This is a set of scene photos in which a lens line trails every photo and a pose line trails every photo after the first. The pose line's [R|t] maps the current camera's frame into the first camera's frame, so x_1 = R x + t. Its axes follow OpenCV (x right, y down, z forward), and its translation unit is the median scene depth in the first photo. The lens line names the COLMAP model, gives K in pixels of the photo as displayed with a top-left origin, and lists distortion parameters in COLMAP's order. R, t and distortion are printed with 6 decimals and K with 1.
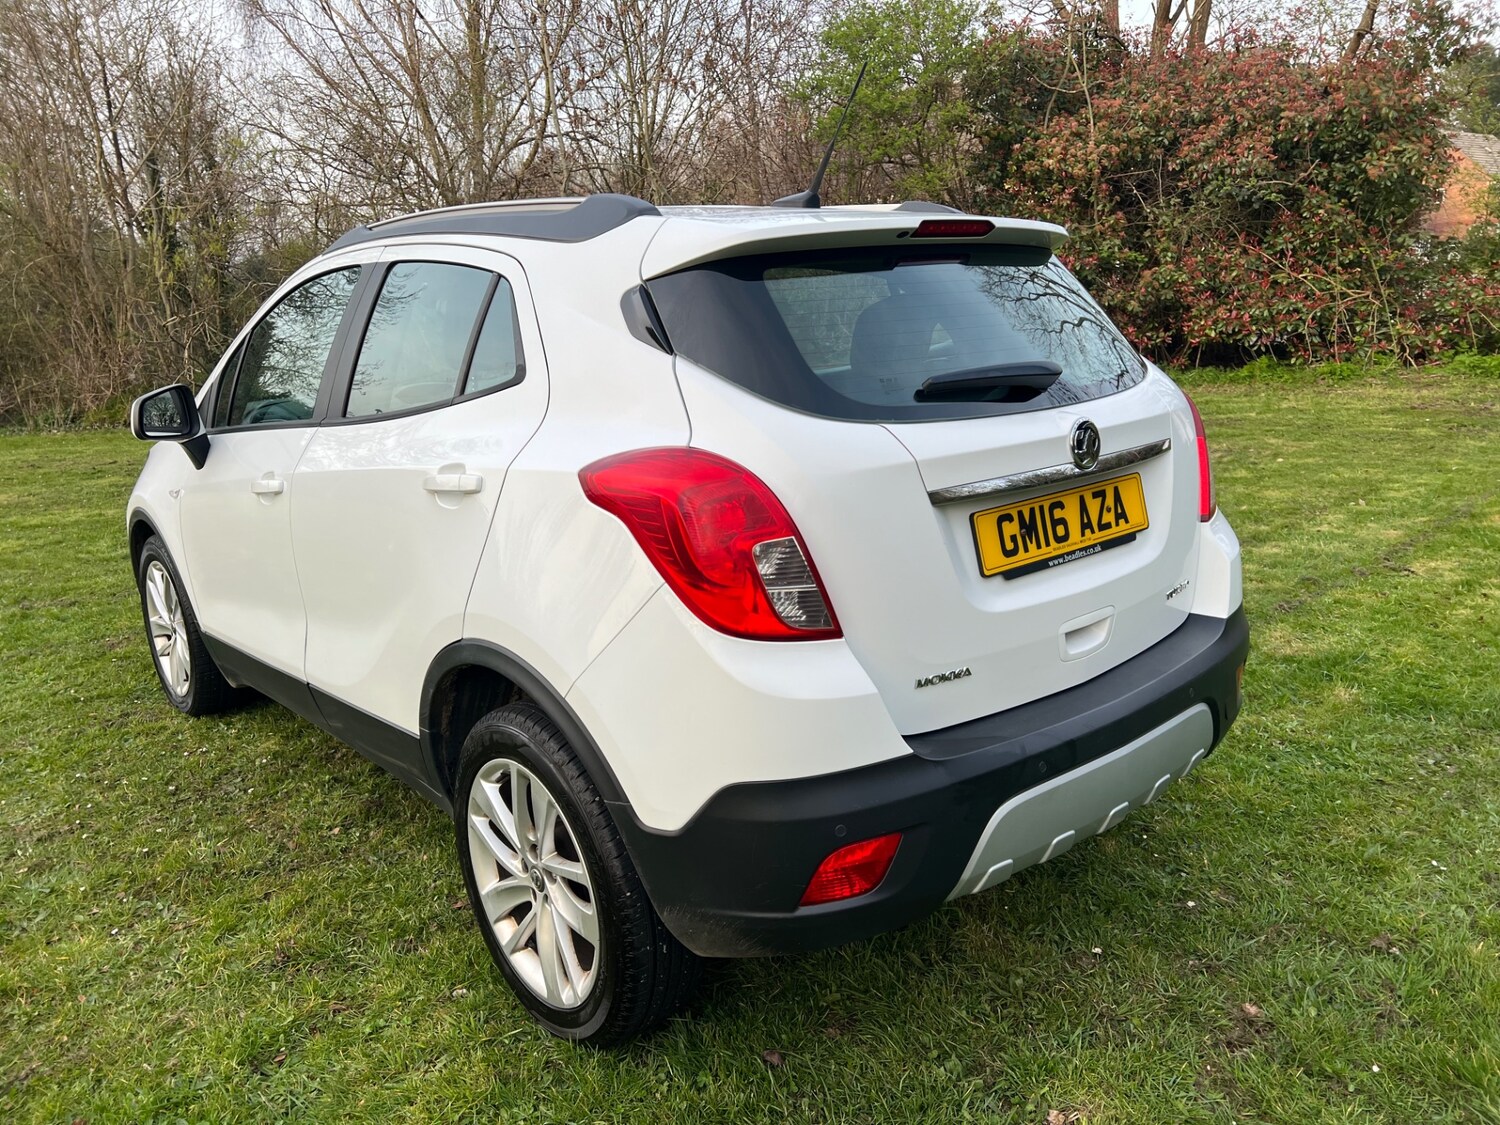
lens RADIAL K [[1132.3, 0, 755.9], [0, 1132.3, 575.1], [0, 0, 1]] dist [0.063939, -0.058790]
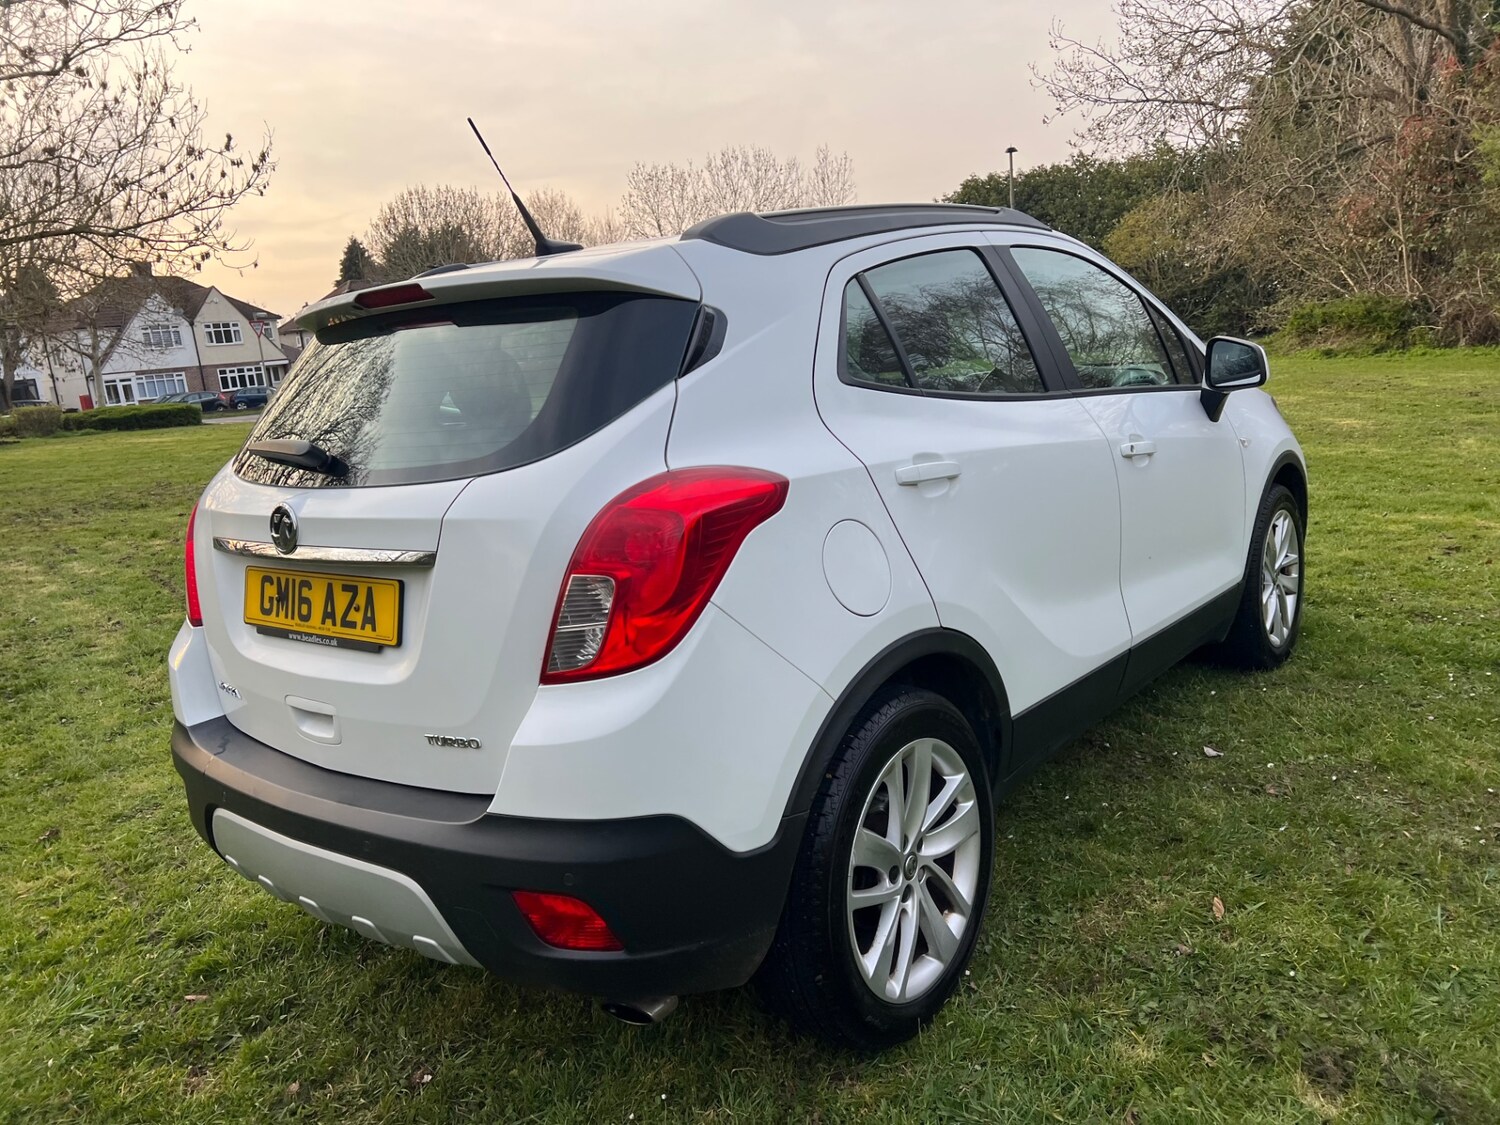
lens RADIAL K [[1132.3, 0, 755.9], [0, 1132.3, 575.1], [0, 0, 1]] dist [0.063939, -0.058790]
pose [[0.203522, 0.233015, -0.950938, 1.302193], [-0.152007, 0.967009, 0.204420, -0.335461], [0.967199, 0.102945, 0.232227, 1.150258]]
